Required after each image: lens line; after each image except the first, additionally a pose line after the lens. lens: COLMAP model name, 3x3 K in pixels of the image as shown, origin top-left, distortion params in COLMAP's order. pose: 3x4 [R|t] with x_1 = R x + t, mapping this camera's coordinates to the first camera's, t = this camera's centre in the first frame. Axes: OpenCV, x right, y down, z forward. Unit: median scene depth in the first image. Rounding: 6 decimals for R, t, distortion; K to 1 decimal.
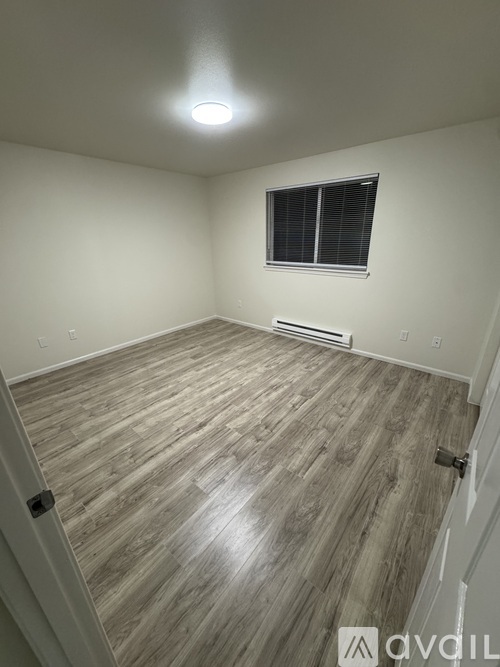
lens RADIAL K [[267.5, 0, 252.4], [0, 267.5, 336.8], [0, 0, 1]] dist [0.001303, 0.000198]
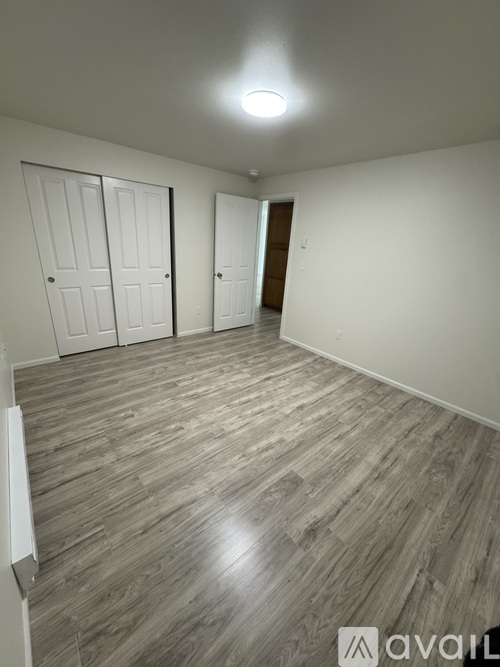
lens RADIAL K [[258.5, 0, 246.7], [0, 258.5, 330.4], [0, 0, 1]] dist [-0.000941, -0.000109]
pose [[-0.981451, -0.105178, 0.160287, -0.221899], [0.023923, 0.762348, 0.646725, -0.582266], [-0.190216, 0.638563, -0.745691, 1.520229]]
